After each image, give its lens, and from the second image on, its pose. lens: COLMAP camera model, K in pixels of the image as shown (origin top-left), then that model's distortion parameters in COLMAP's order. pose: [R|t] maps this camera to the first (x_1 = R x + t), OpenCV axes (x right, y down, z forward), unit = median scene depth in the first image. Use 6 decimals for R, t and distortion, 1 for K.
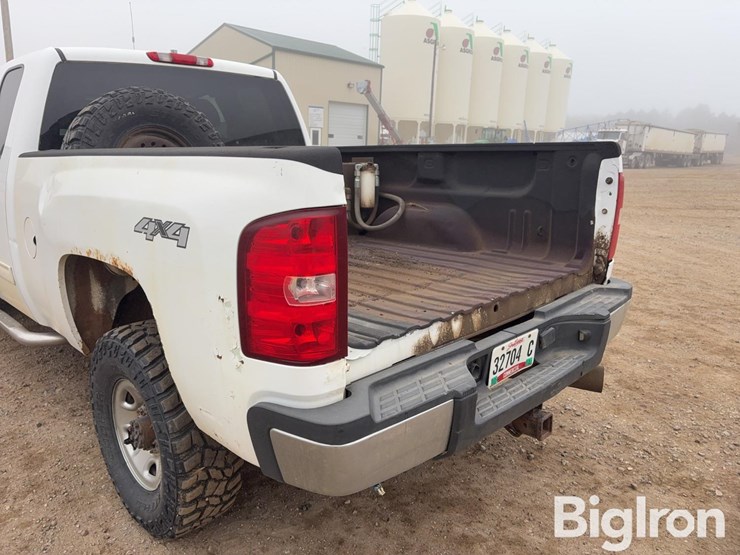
lens RADIAL K [[561.7, 0, 372.1], [0, 561.7, 279.7], [0, 0, 1]] dist [0.060467, -0.069207]
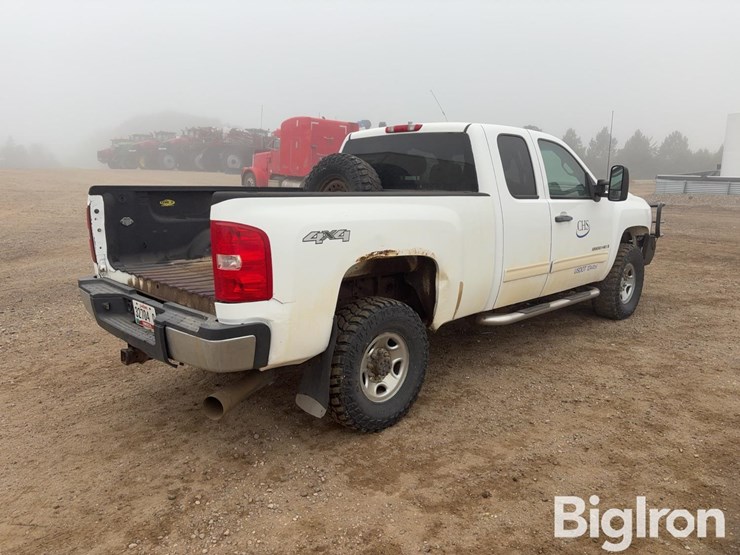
lens RADIAL K [[559.5, 0, 371.2], [0, 559.5, 278.7], [0, 0, 1]] dist [0.069690, -0.077778]
pose [[-0.013913, 0.185661, -0.982515, 1.436581], [-0.246071, 0.951755, 0.183333, -0.335525], [0.969152, 0.244319, 0.032444, 1.217714]]
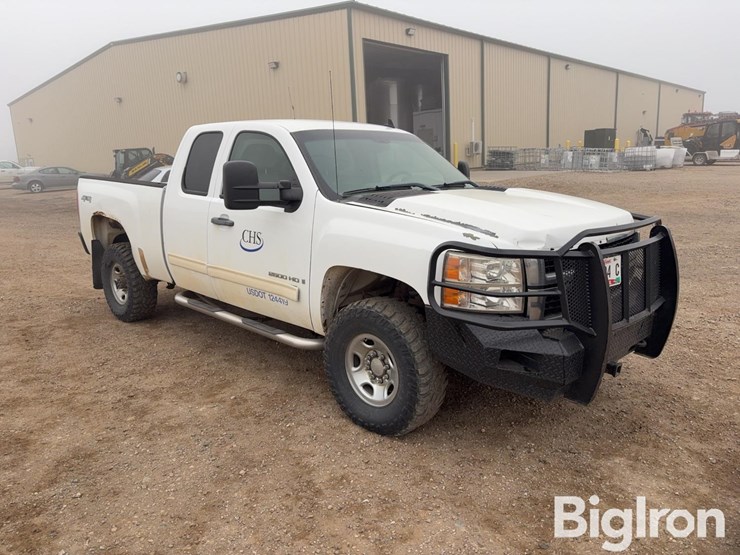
lens RADIAL K [[559.5, 0, 371.2], [0, 559.5, 278.7], [0, 0, 1]] dist [0.069690, -0.077778]
pose [[-0.999956, 0.006271, -0.006956, -0.819671], [0.002572, 0.898020, 0.439946, -0.903612], [0.009005, 0.439909, -0.897997, 3.362396]]
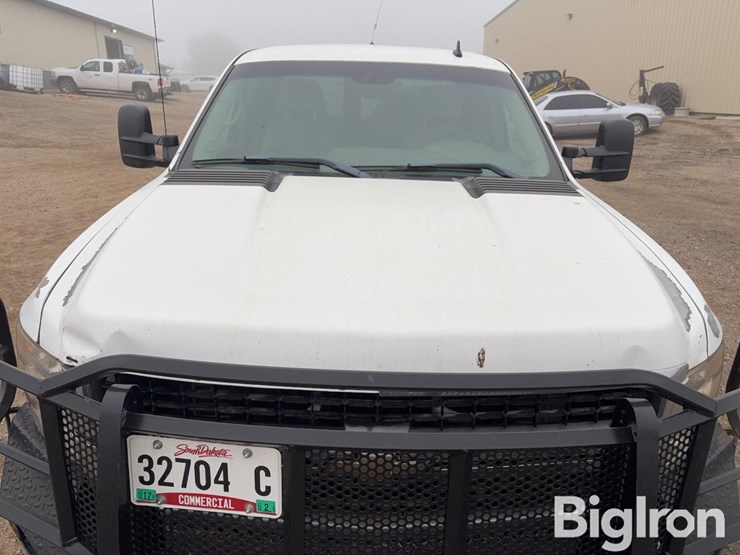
lens RADIAL K [[559.5, 0, 371.2], [0, 559.5, 278.7], [0, 0, 1]] dist [0.069690, -0.077778]
pose [[-0.708692, -0.257043, 0.657027, -1.621939], [0.147669, 0.856599, 0.494401, -0.737430], [-0.689891, 0.447401, -0.569107, 2.442679]]
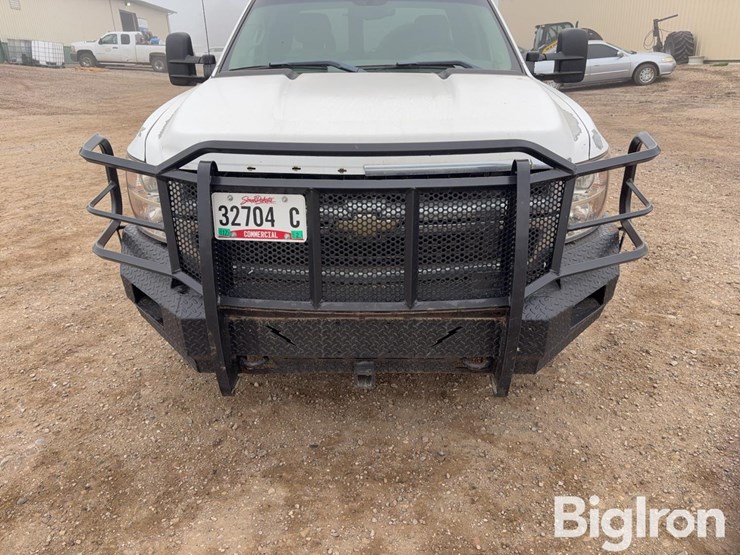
lens RADIAL K [[561.7, 0, 372.1], [0, 561.7, 279.7], [0, 0, 1]] dist [0.060467, -0.069207]
pose [[-0.692836, -0.272303, 0.667705, -1.877062], [0.187342, 0.826191, 0.531329, -0.700116], [-0.696334, 0.493213, -0.521401, 2.658808]]
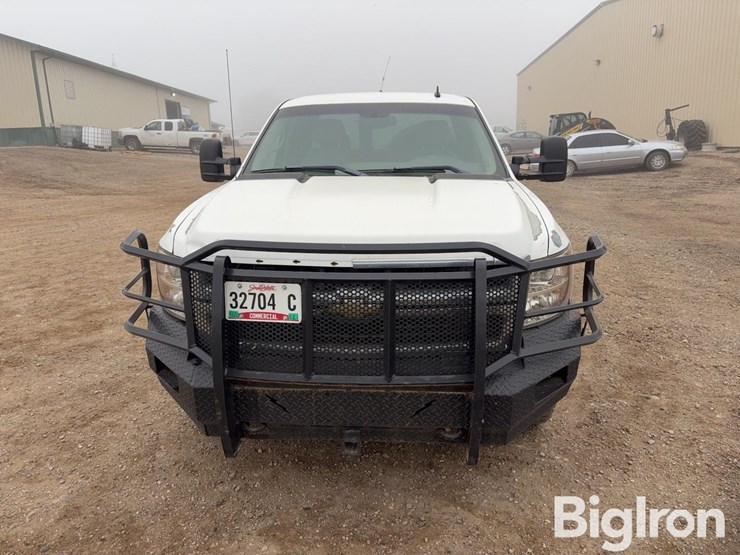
lens RADIAL K [[559.5, 0, 371.2], [0, 559.5, 278.7], [0, 0, 1]] dist [0.069690, -0.077778]
pose [[-0.657599, -0.191366, 0.728658, -1.998526], [0.193527, 0.891834, 0.408875, -0.759194], [-0.728087, 0.409891, -0.549435, 2.680065]]
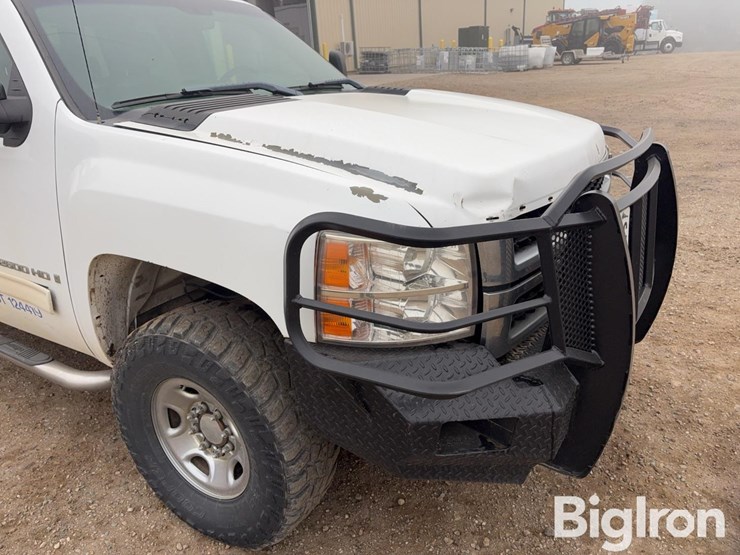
lens RADIAL K [[559.5, 0, 371.2], [0, 559.5, 278.7], [0, 0, 1]] dist [0.069690, -0.077778]
pose [[-0.973931, 0.099807, -0.203706, -0.911988], [-0.034726, 0.821821, 0.568686, -0.726162], [0.224169, 0.560935, -0.796932, 2.804419]]
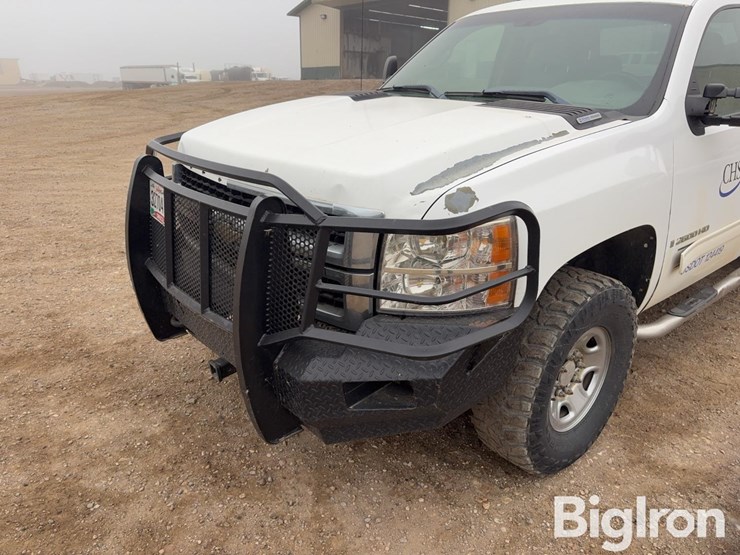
lens RADIAL K [[561.7, 0, 372.1], [0, 561.7, 279.7], [0, 0, 1]] dist [0.060467, -0.069207]
pose [[0.084720, -0.355644, 0.930774, -2.120481], [0.243391, 0.913222, 0.326783, -0.518983], [-0.966221, 0.198856, 0.163928, 1.916952]]
